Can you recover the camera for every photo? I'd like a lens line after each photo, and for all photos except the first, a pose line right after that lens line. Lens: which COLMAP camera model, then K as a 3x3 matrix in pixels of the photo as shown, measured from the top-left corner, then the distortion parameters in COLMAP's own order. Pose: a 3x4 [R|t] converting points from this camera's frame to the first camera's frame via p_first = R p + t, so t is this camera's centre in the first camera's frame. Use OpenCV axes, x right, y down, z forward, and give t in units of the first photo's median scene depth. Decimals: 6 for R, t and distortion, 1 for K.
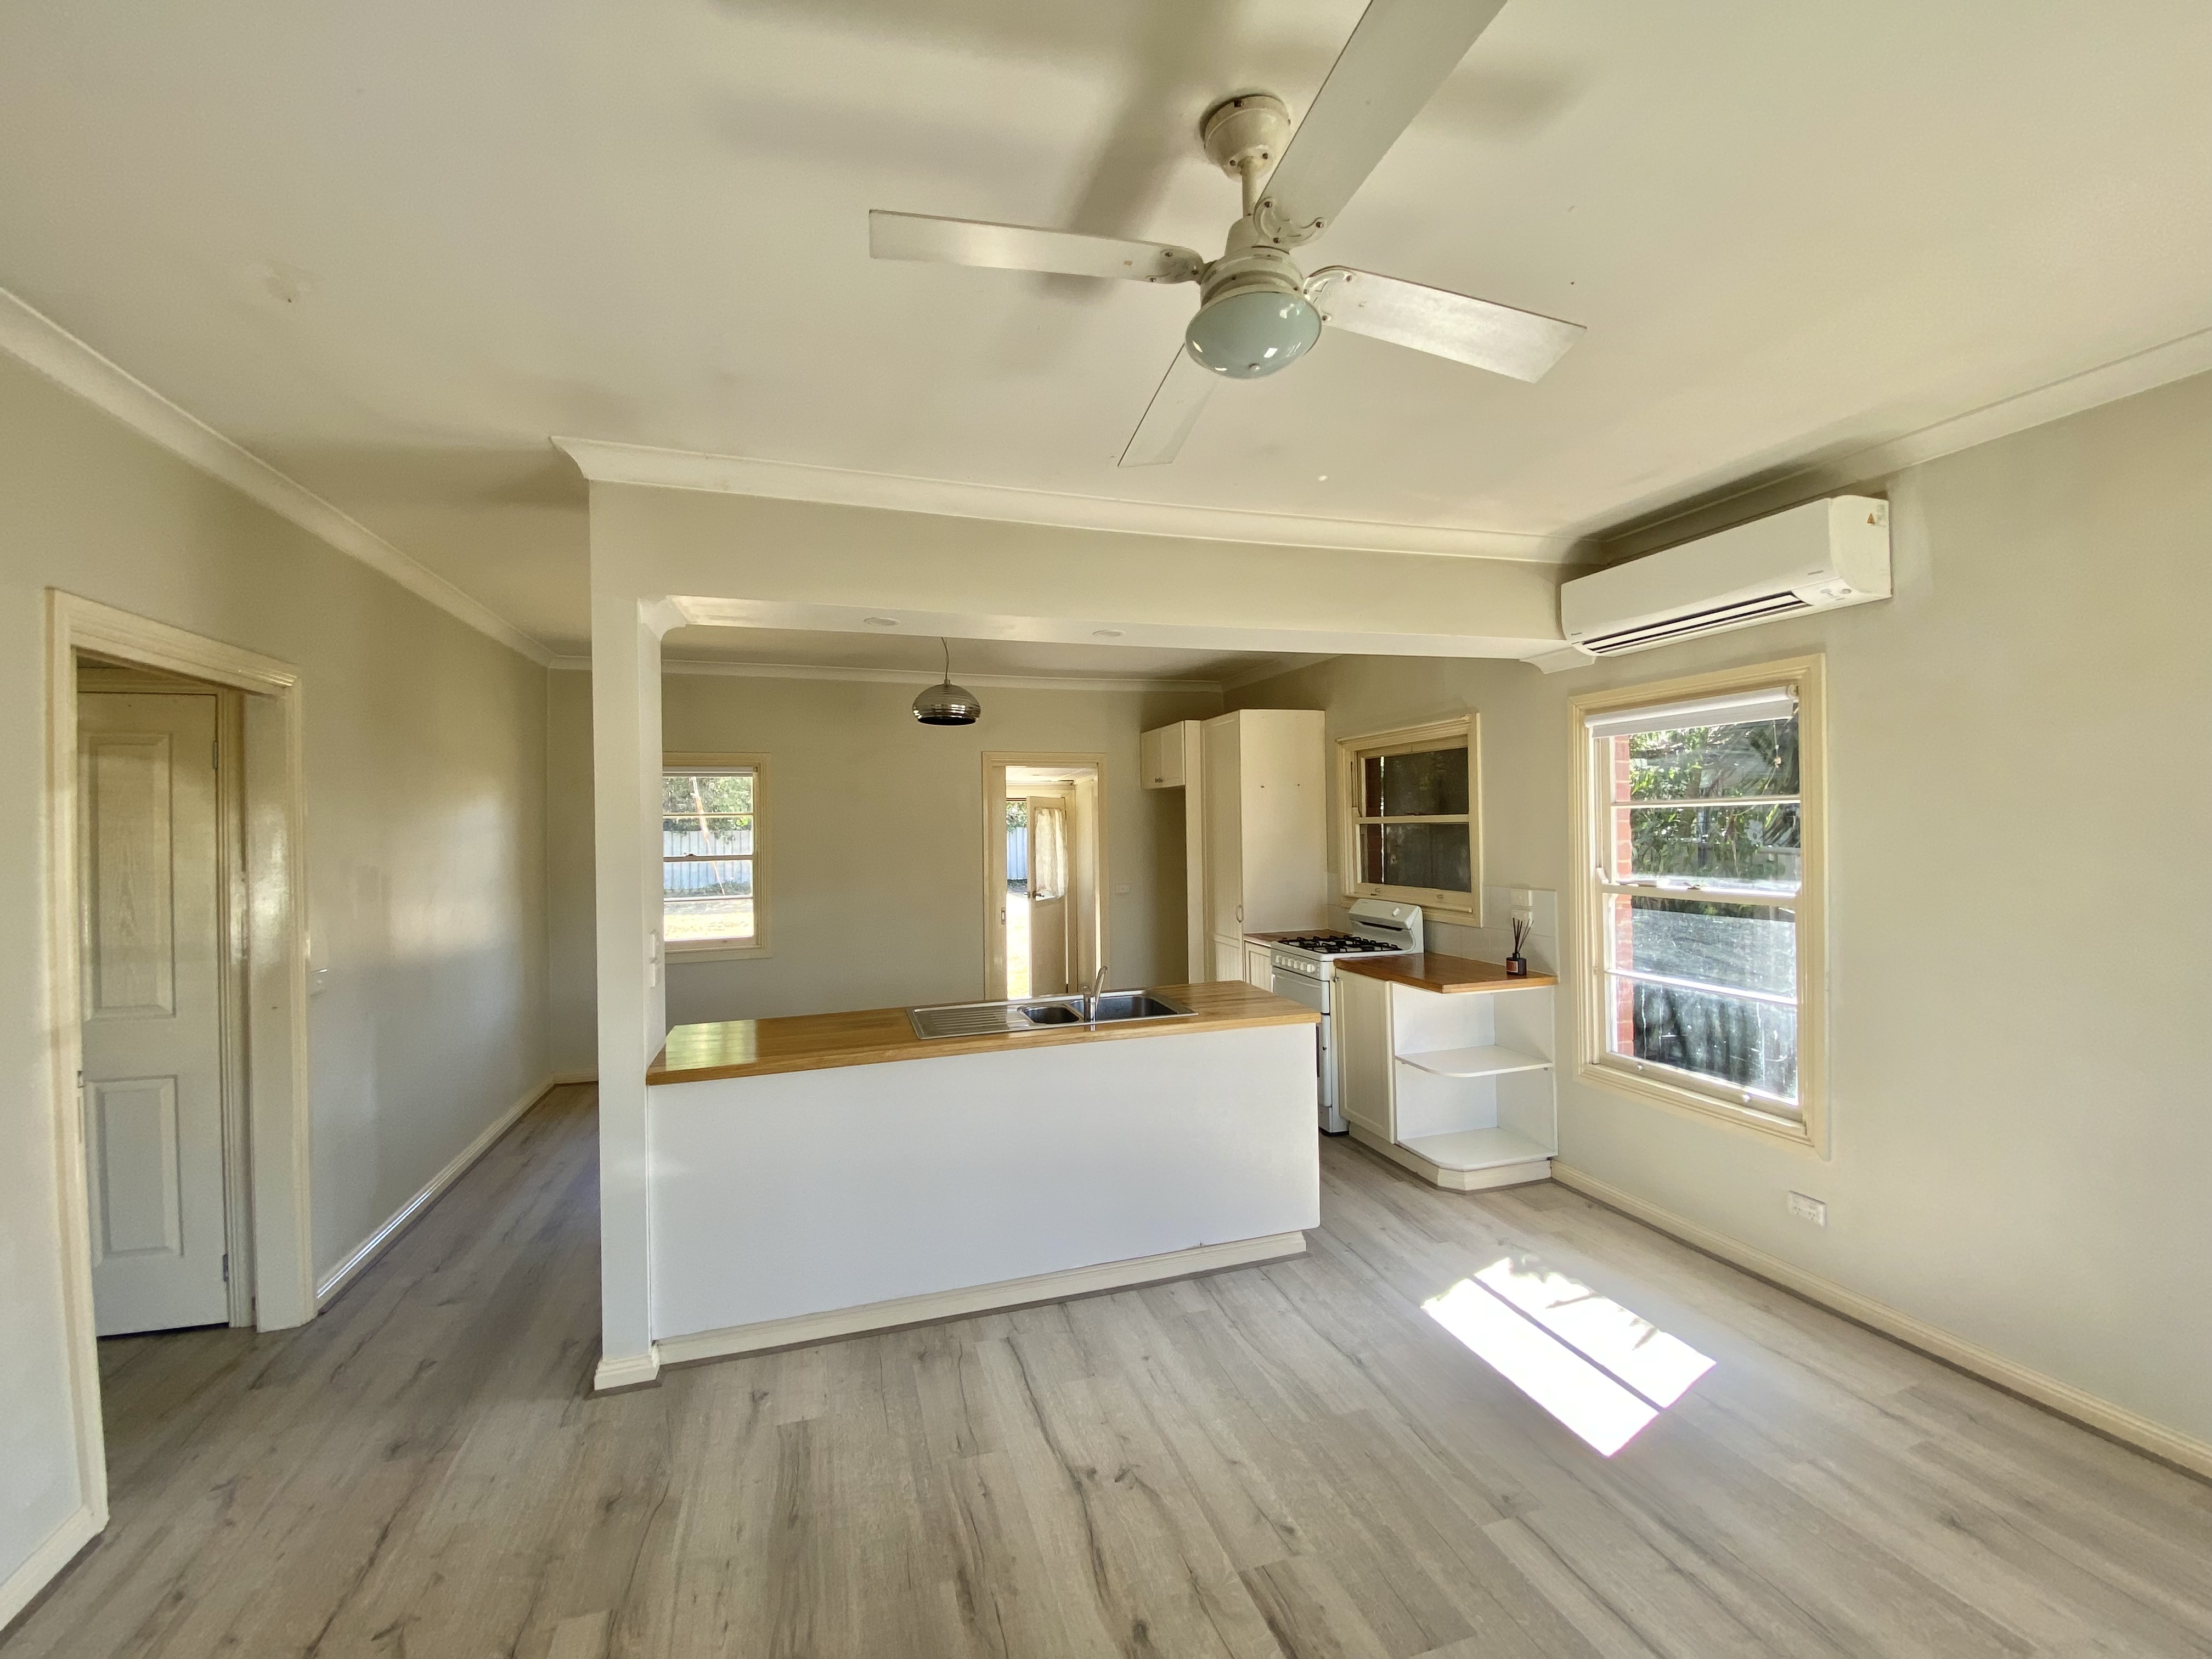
lens RADIAL K [[917.1, 0, 1057.4], [0, 917.1, 827.8], [0, 0, 1]] dist [0.057482, -0.039320]
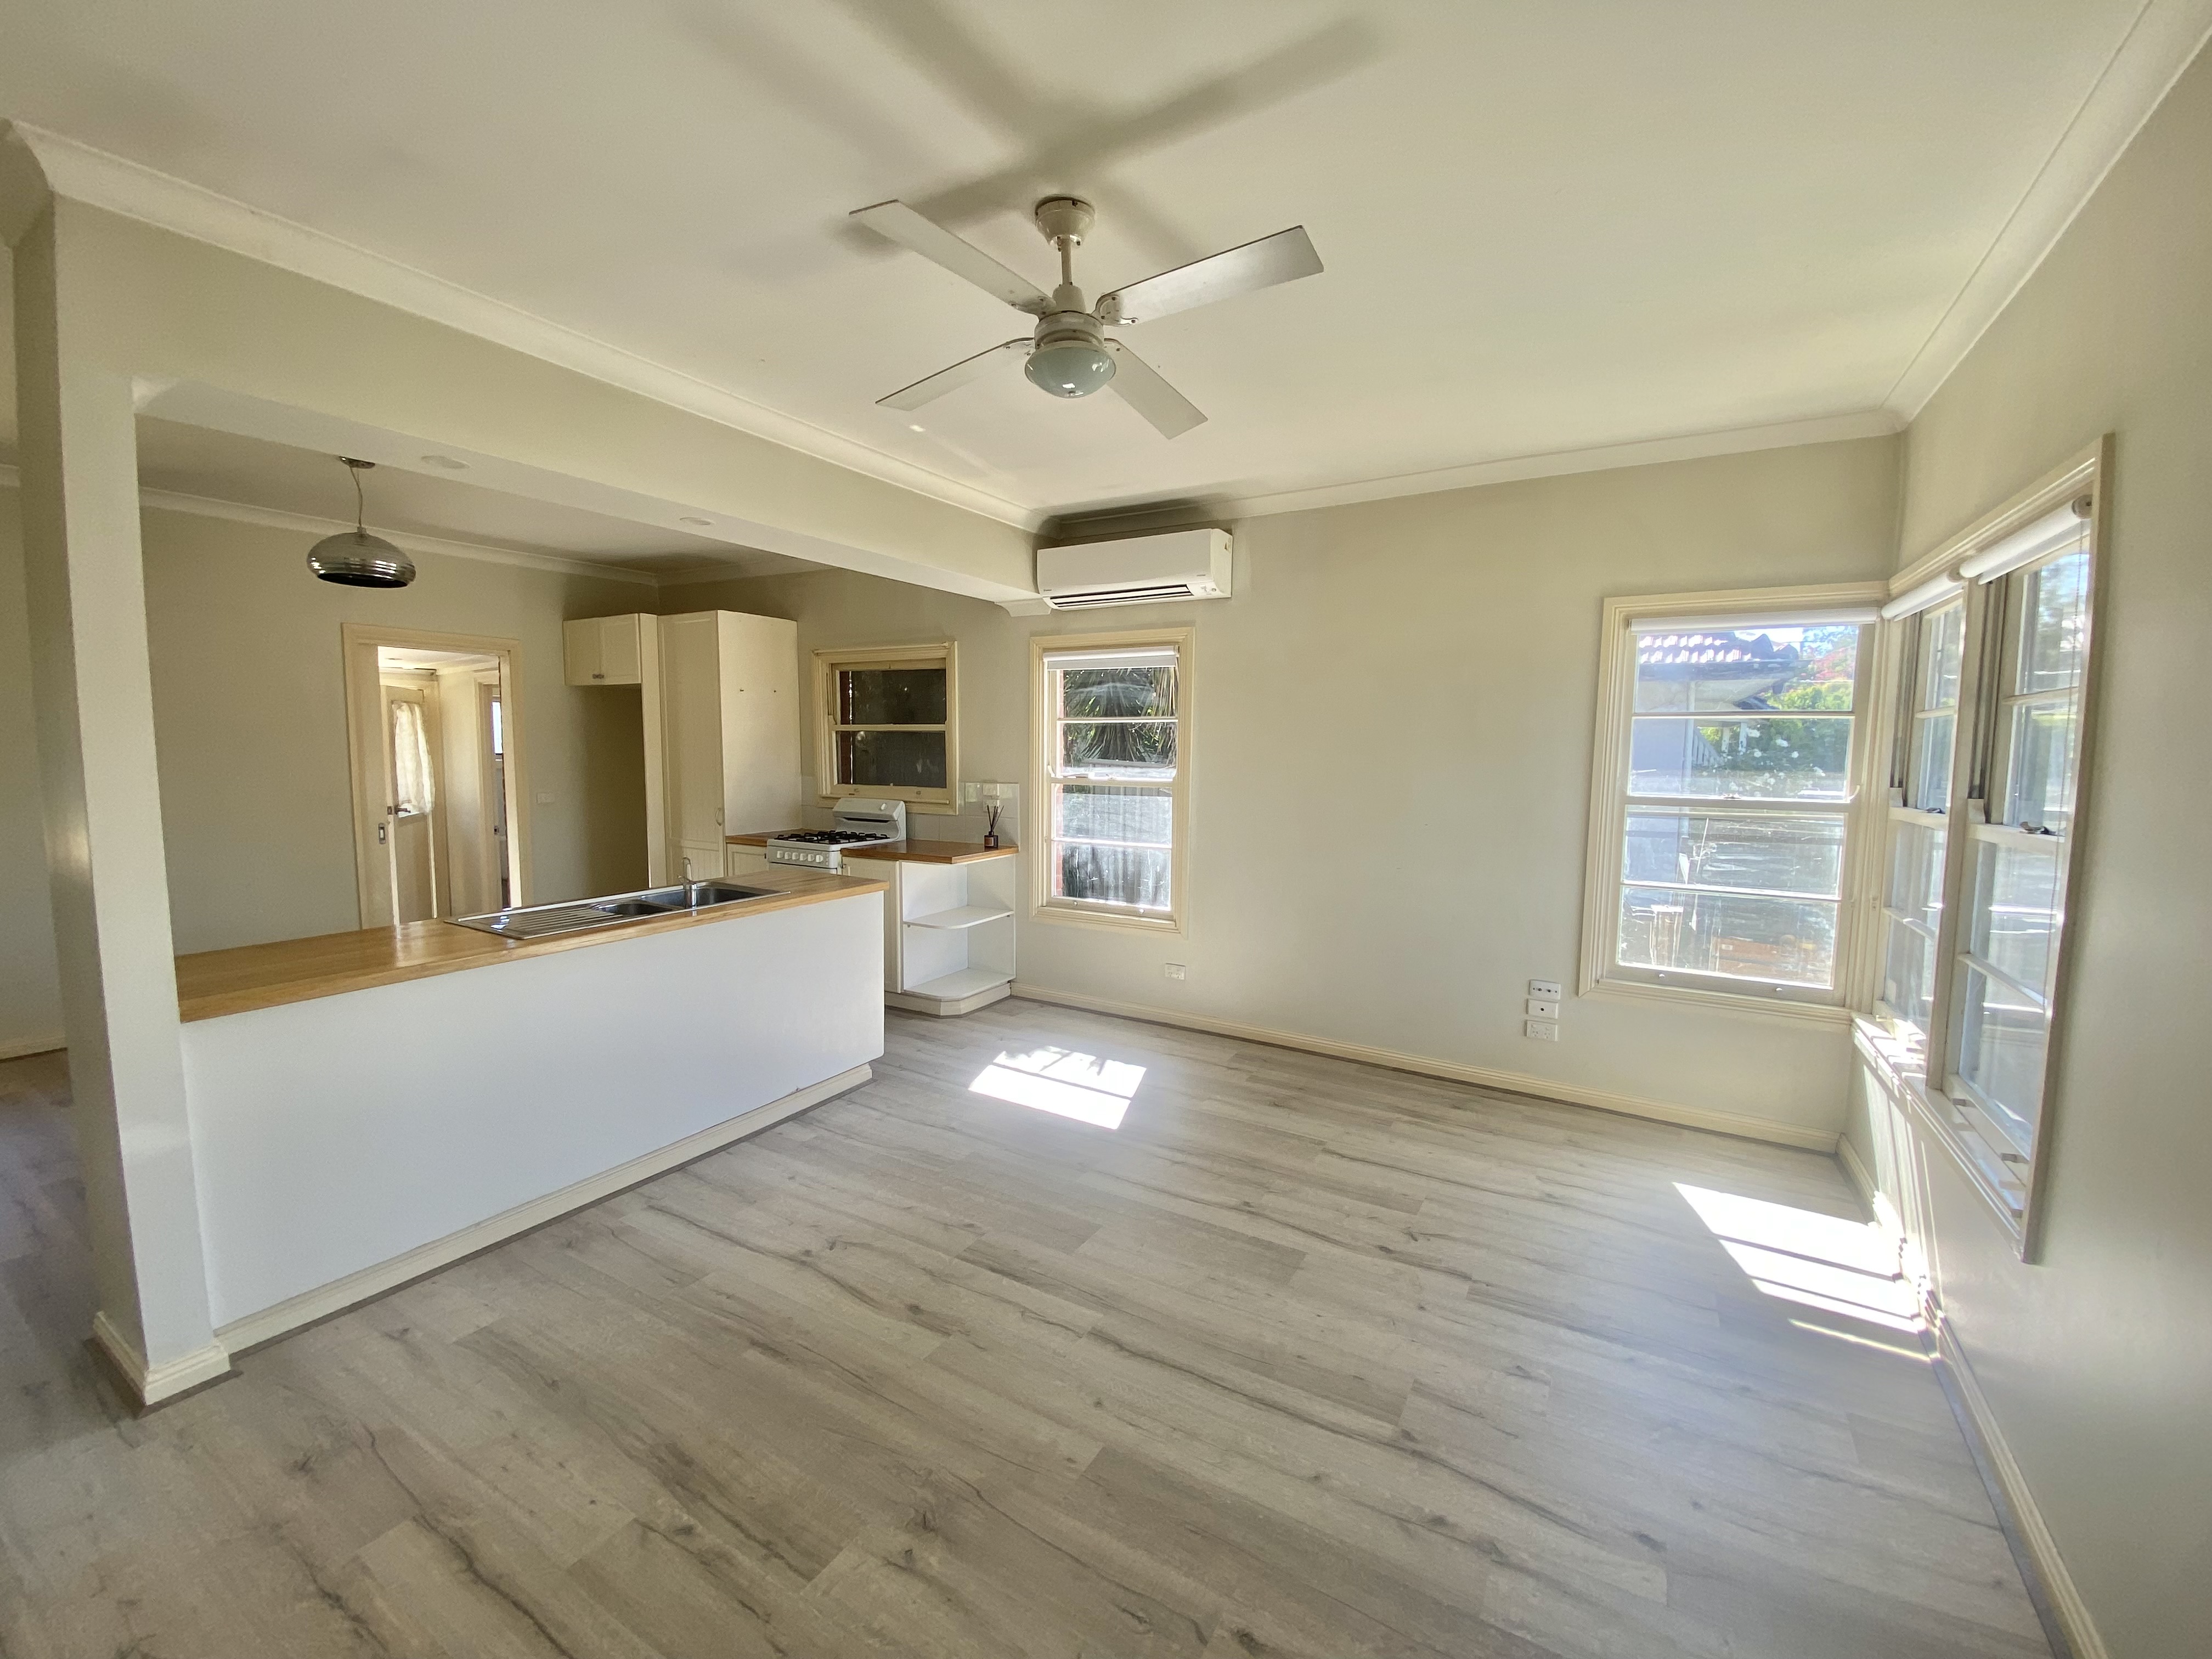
lens RADIAL K [[895.0, 0, 1106.0], [0, 895.0, 829.5], [0, 0, 1]] dist [0.050940, -0.020350]
pose [[0.745304, -0.040780, 0.665476, -0.253319], [-0.021263, 0.996166, 0.084859, 0.024562], [-0.666385, -0.077396, 0.741580, -0.046333]]
